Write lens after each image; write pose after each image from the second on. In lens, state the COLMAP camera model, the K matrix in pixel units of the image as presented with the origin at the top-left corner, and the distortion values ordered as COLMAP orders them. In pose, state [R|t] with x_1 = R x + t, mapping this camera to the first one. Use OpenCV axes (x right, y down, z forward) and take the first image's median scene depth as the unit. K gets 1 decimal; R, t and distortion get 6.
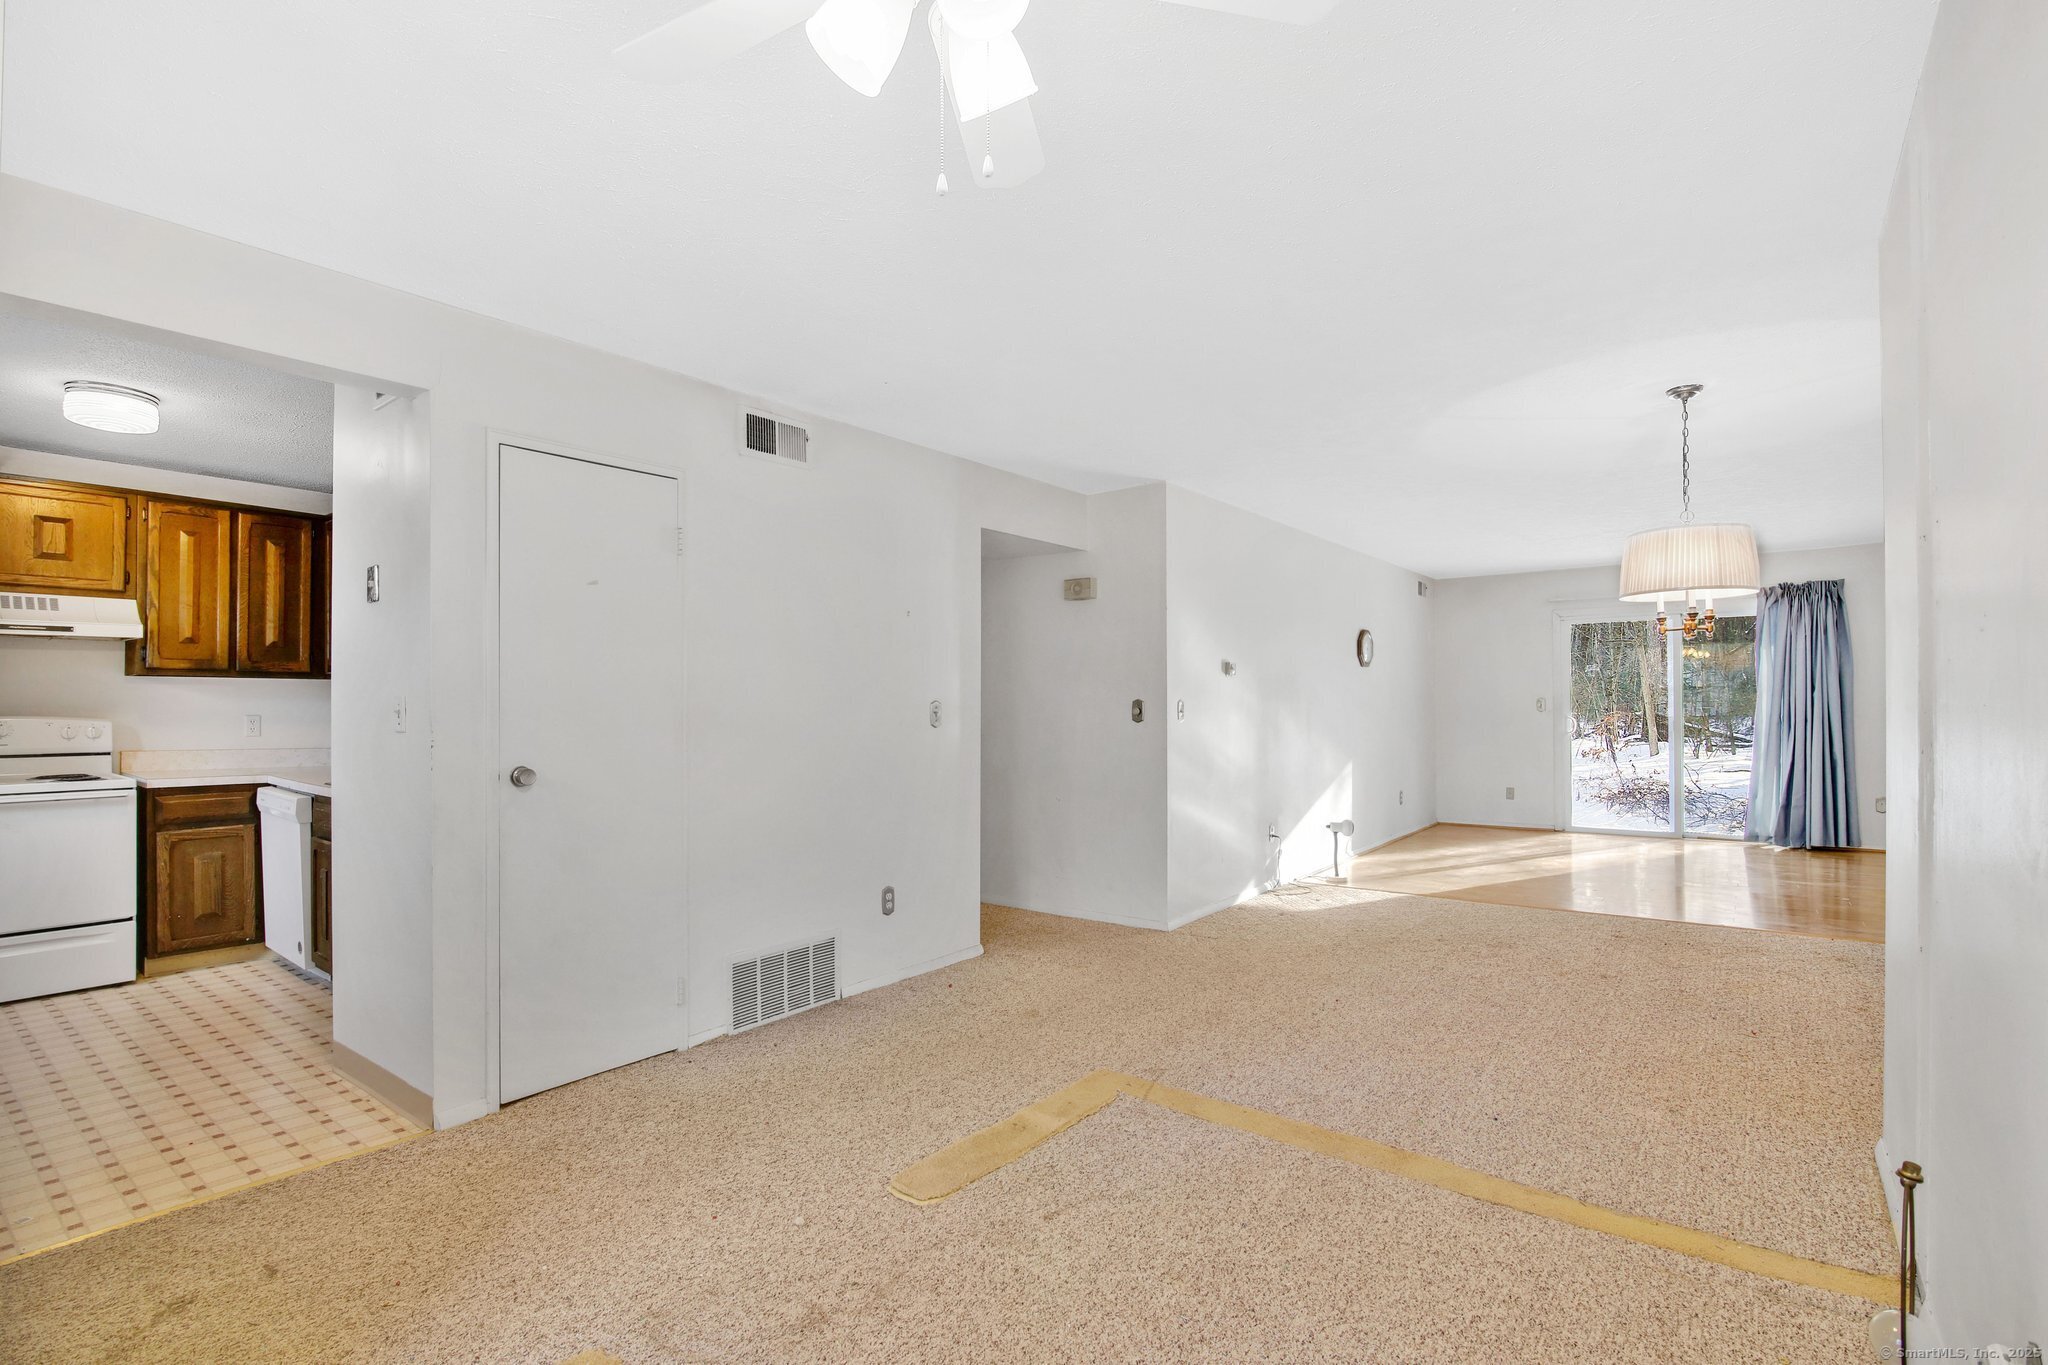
lens RADIAL K [[938.3, 0, 1021.0], [0, 938.3, 686.6], [0, 0, 1]] dist [-0.019274, -0.000482]
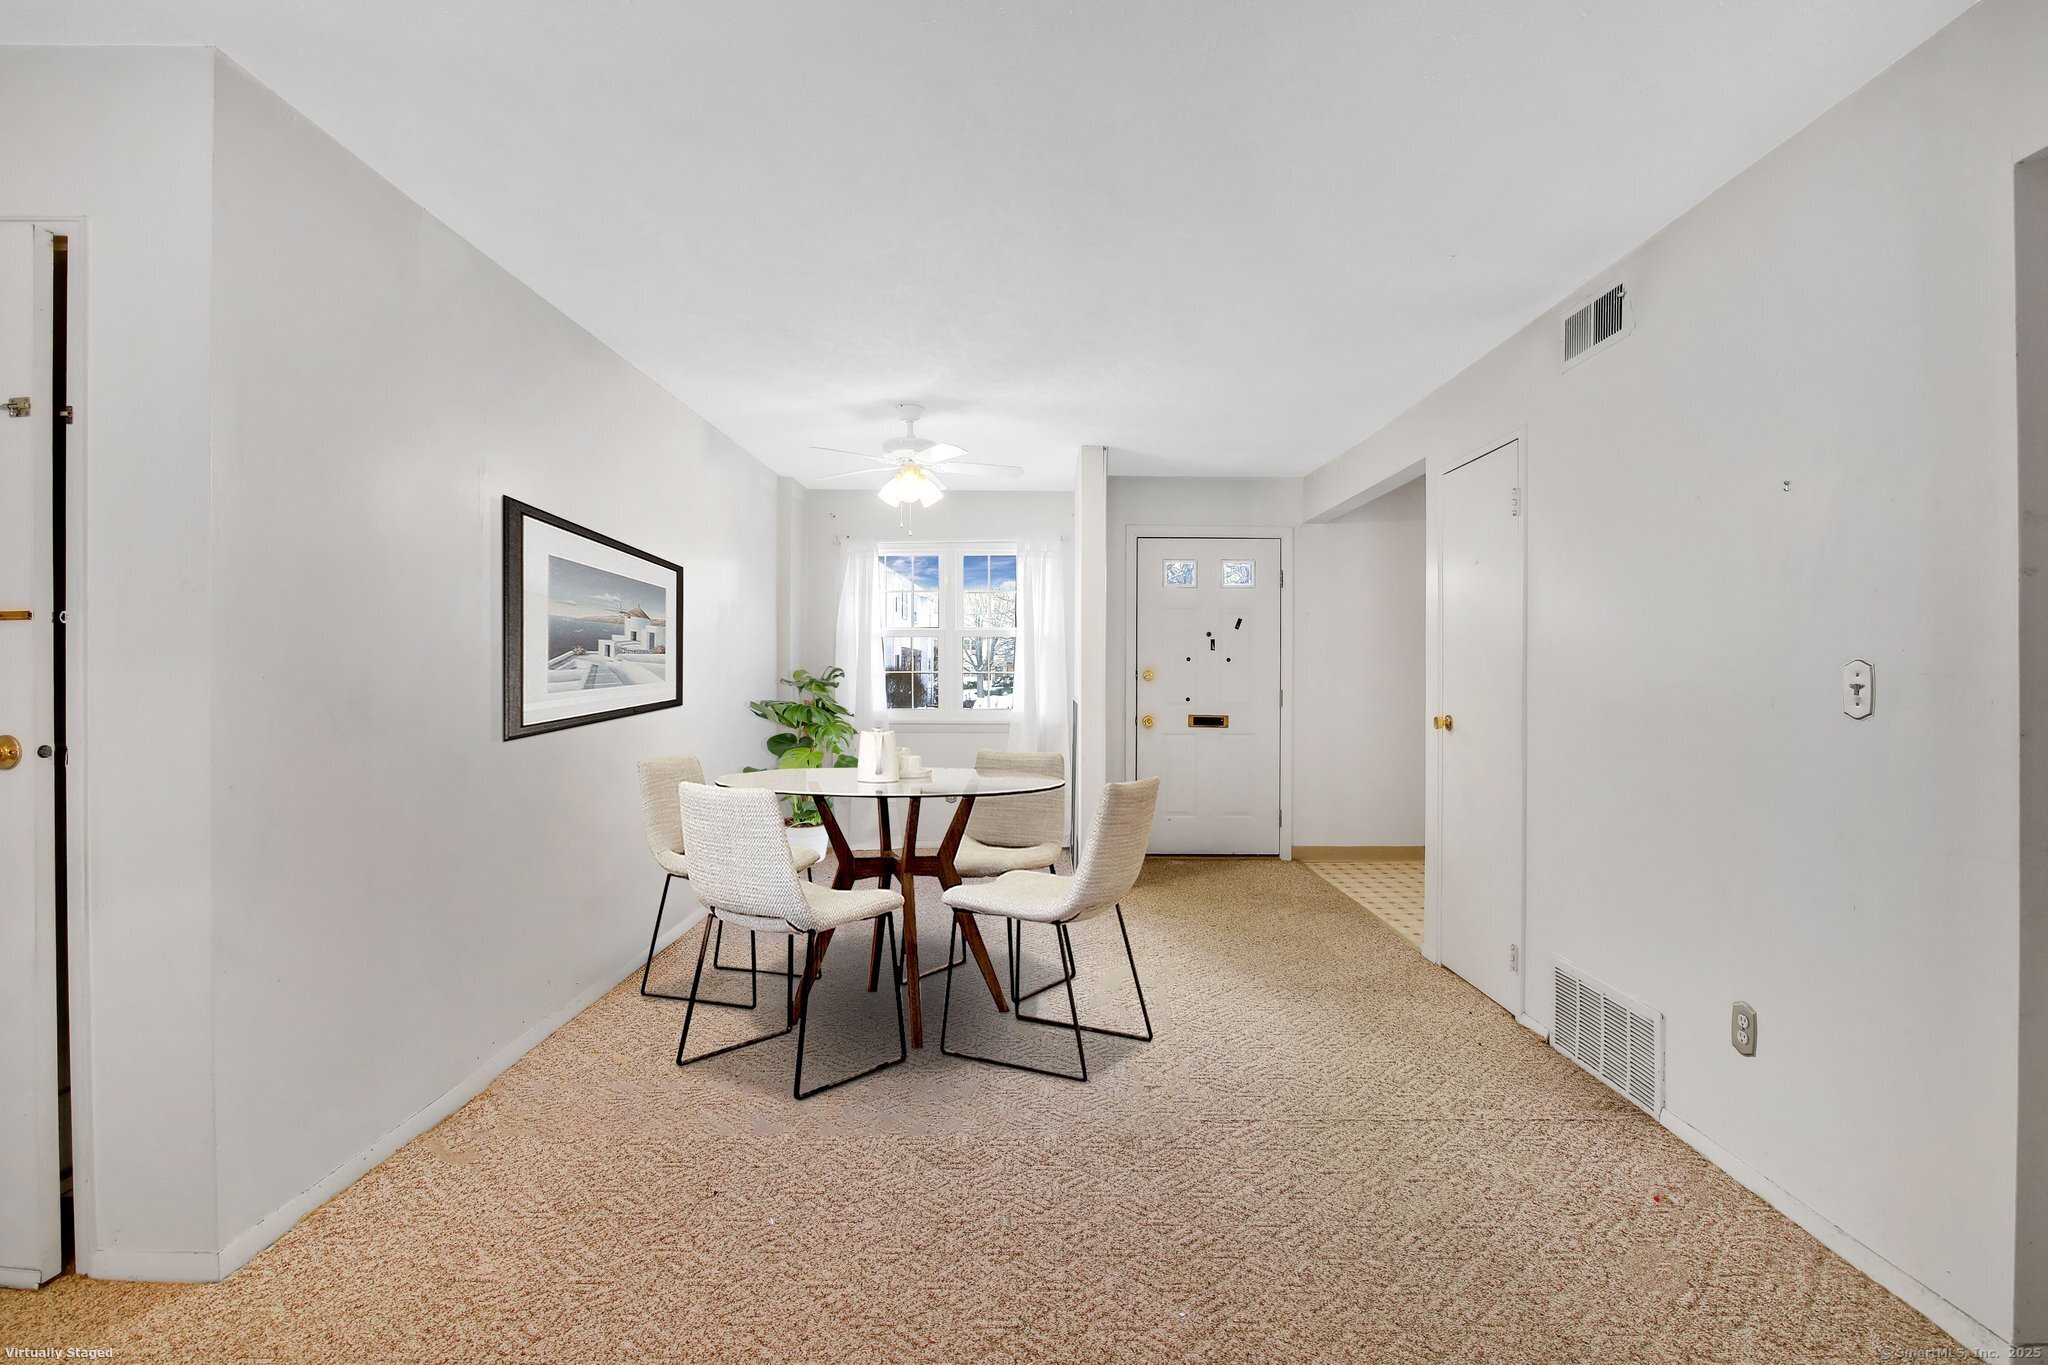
lens RADIAL K [[935.7, 0, 1041.1], [0, 935.7, 681.1], [0, 0, 1]] dist [-0.020403, 0.000169]
pose [[-0.780816, 0.009230, -0.624693, 0.280780], [0.011445, 0.999934, 0.000469, 0.011792], [0.624657, -0.006783, -0.780870, 0.641785]]
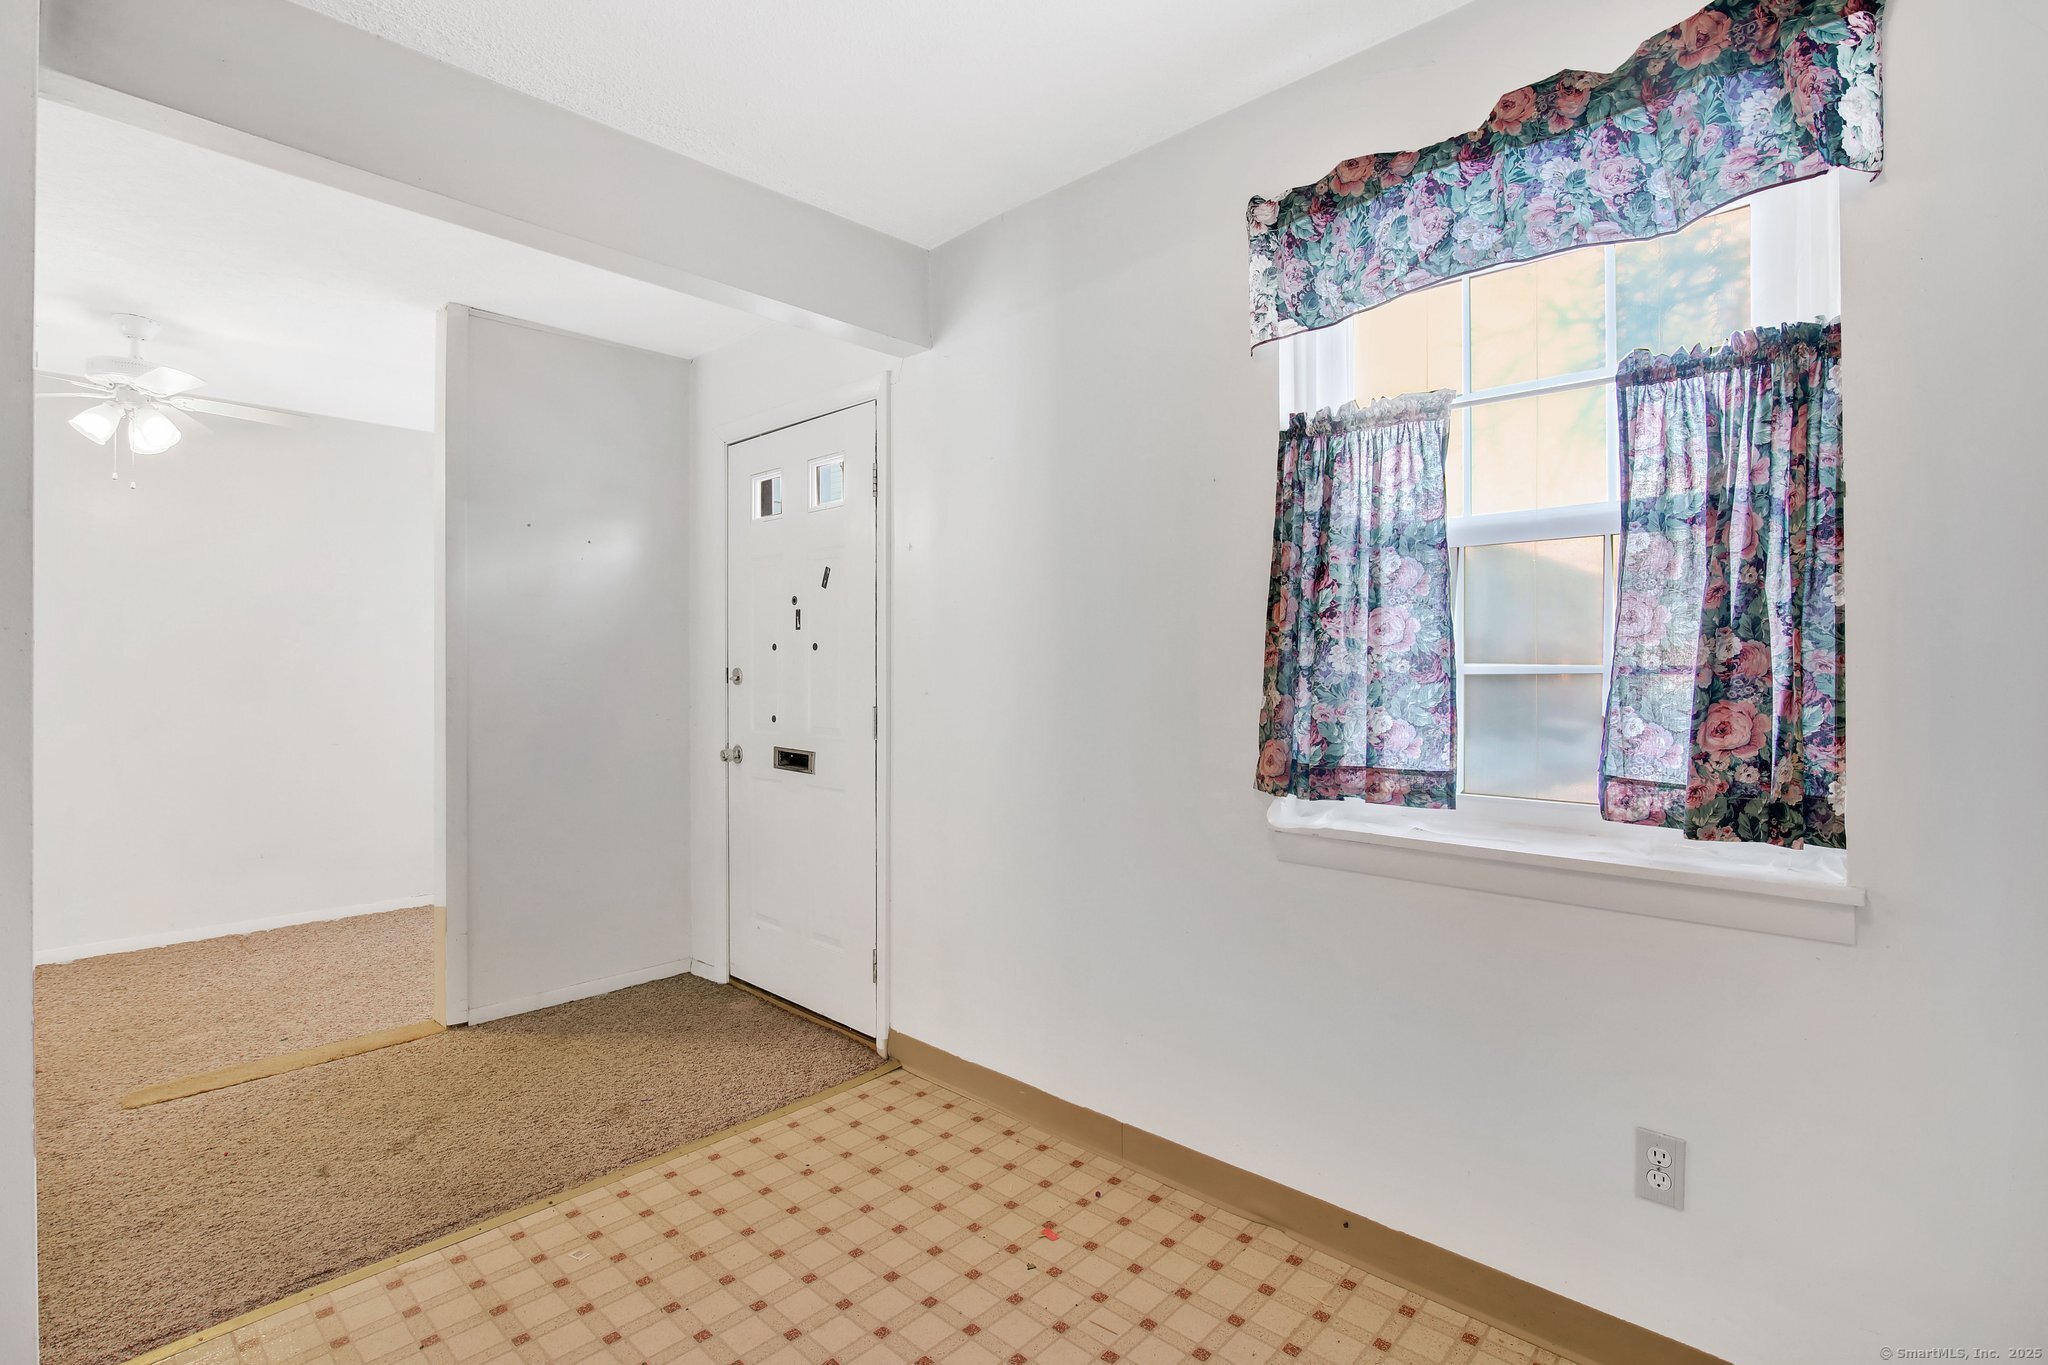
lens RADIAL K [[950.2, 0, 979.6], [0, 950.2, 670.6], [0, 0, 1]] dist [-0.017936, 0.000090]
pose [[-0.994849, 0.007112, 0.101119, -0.438242], [0.005596, 0.999868, -0.015273, 0.013489], [-0.101214, -0.014629, -0.994757, 0.541435]]
